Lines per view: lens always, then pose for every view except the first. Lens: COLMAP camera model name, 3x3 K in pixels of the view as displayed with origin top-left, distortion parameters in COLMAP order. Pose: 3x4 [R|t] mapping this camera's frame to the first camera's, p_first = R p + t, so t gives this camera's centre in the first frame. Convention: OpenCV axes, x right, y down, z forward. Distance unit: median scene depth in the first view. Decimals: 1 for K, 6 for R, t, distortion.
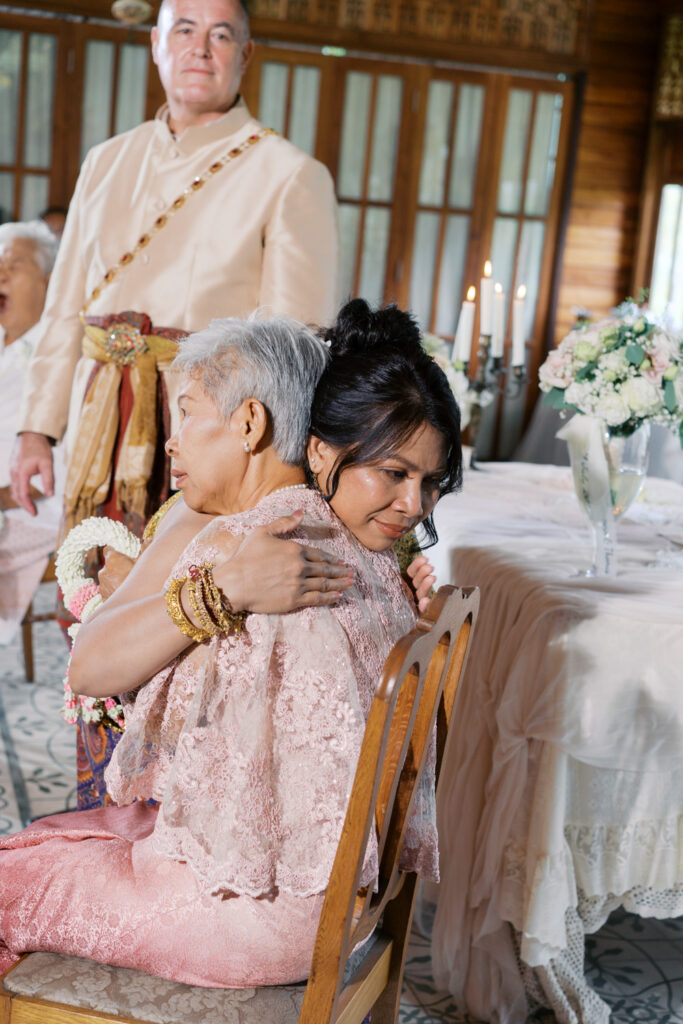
lens RADIAL K [[1577.3, 0, 338.2], [0, 1577.3, 536.8], [0, 0, 1]] dist [0.018119, 0.000000]
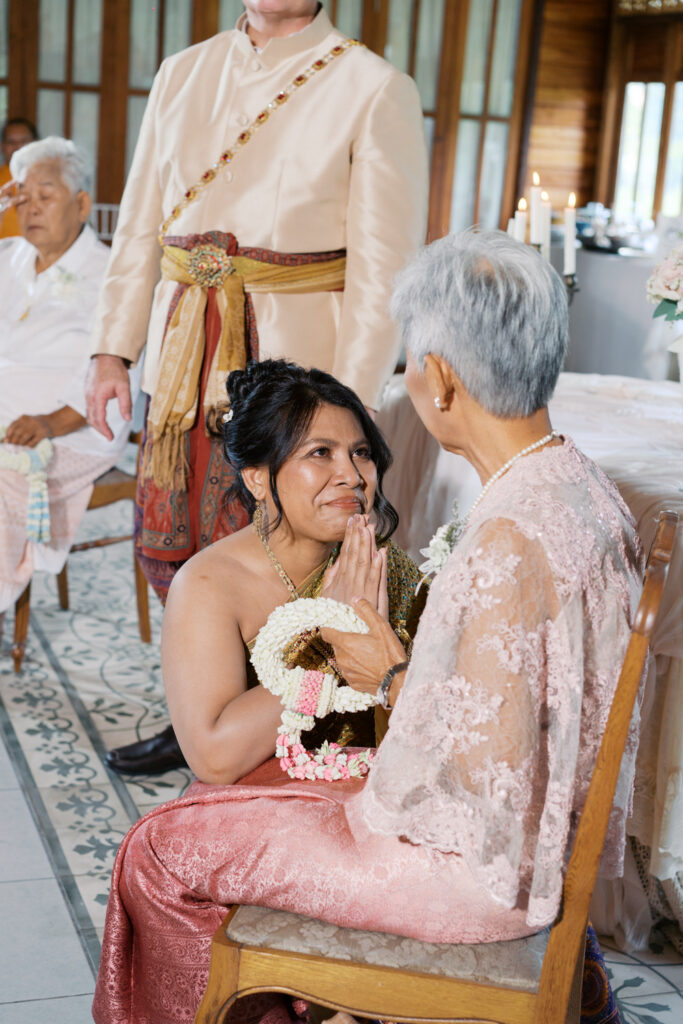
lens RADIAL K [[1577.3, 0, 350.7], [0, 1577.3, 512.3], [0, 0, 1]] dist [0.018119, 0.000000]
pose [[0.997551, -0.034703, 0.060728, -0.086417], [0.031898, 0.998406, 0.046565, -0.009902], [-0.062247, -0.044514, 0.997068, 0.014613]]
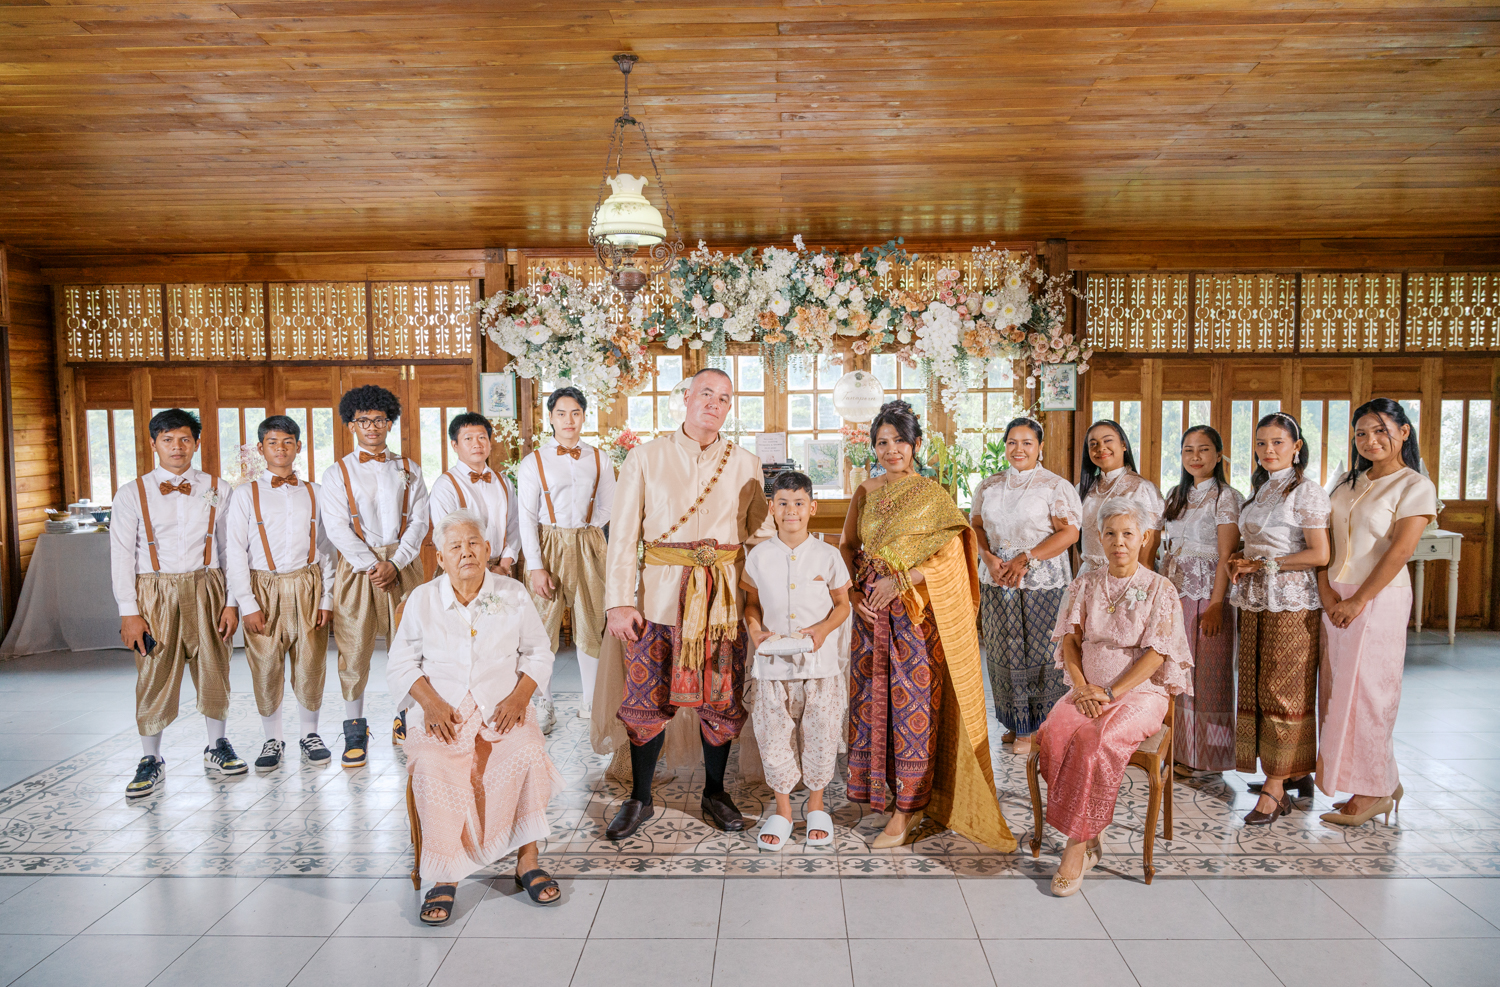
lens RADIAL K [[991.6, 0, 778.8], [0, 991.6, 478.7], [0, 0, 1]] dist [-0.022652, 0.003304]
pose [[0.302803, -0.148956, 0.941341, -0.951470], [0.228377, 0.970274, 0.080072, -0.227017], [-0.925286, 0.190734, 0.327820, 0.448598]]
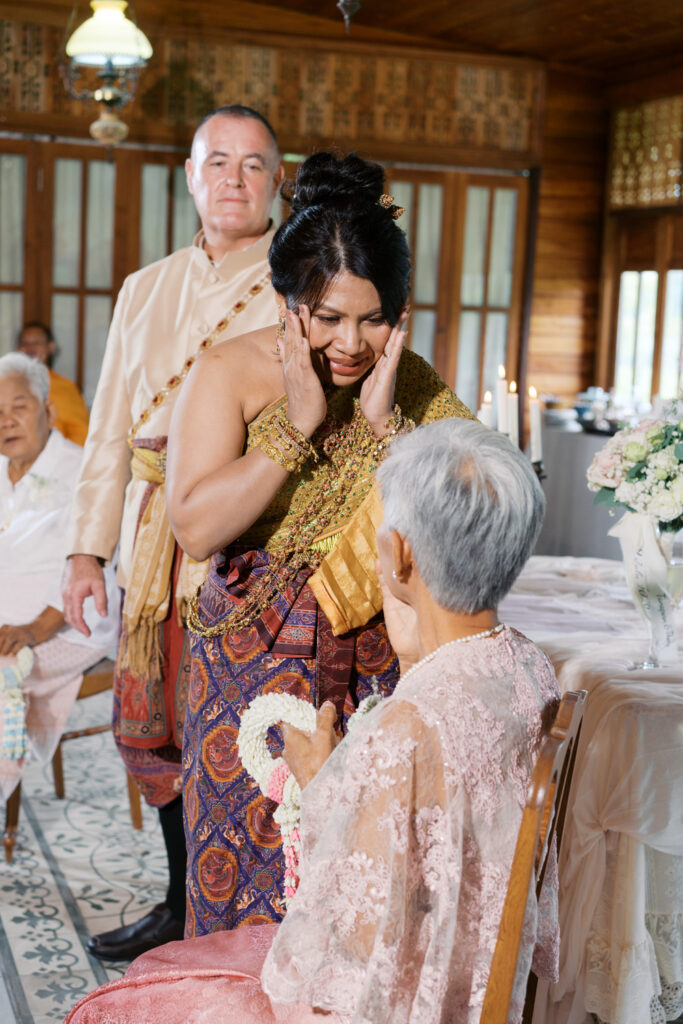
lens RADIAL K [[1577.3, 0, 338.9], [0, 1577.3, 529.2], [0, 0, 1]] dist [0.018119, 0.000000]
pose [[0.998027, -0.051776, 0.035505, -0.052275], [0.053833, 0.996767, -0.059652, -0.010373], [-0.032302, 0.061446, 0.997588, -0.018878]]
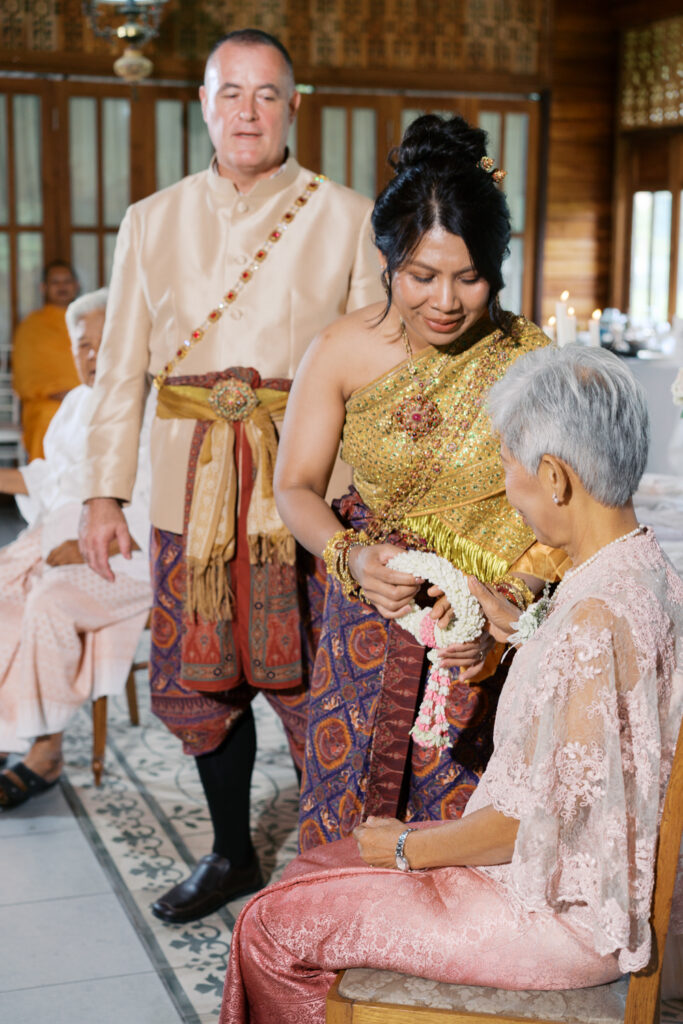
lens RADIAL K [[1577.3, 0, 341.4], [0, 1577.3, 525.7], [0, 0, 1]] dist [0.018119, 0.000000]
pose [[0.995355, -0.087250, 0.040696, -0.105367], [0.088074, 0.995934, -0.018930, -0.007655], [-0.038878, 0.022426, 0.998992, -0.043905]]
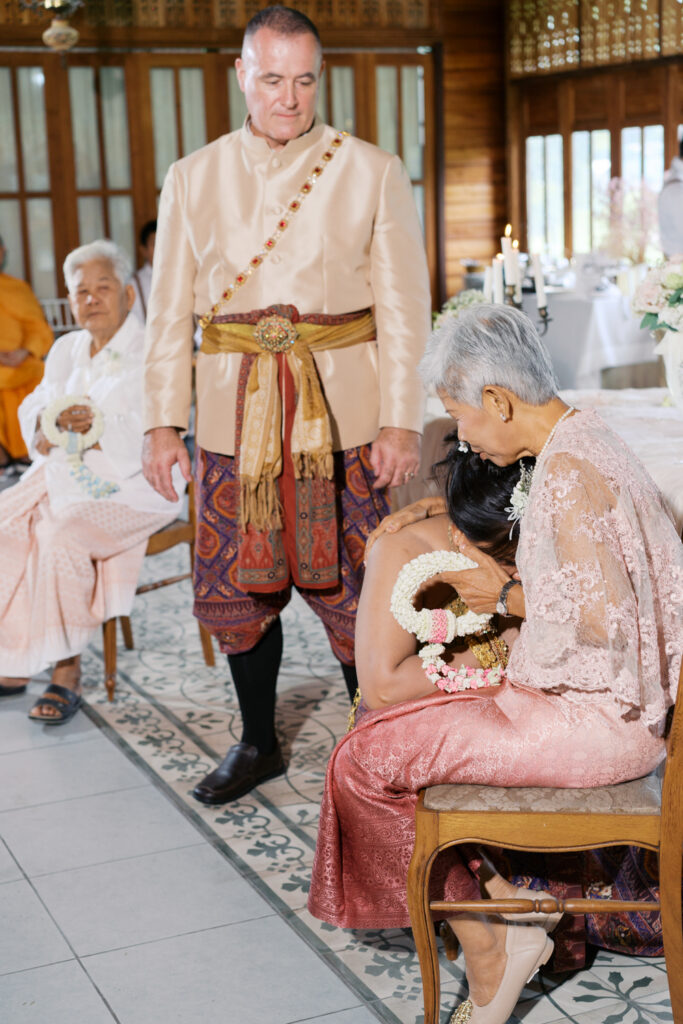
lens RADIAL K [[1577.3, 0, 325.7], [0, 1577.3, 503.9], [0, 0, 1]] dist [0.018119, 0.000000]
pose [[0.984023, -0.144150, 0.104495, -0.184679], [0.144520, 0.989494, 0.004063, 0.006118], [-0.103983, 0.011103, 0.994517, -0.148023]]
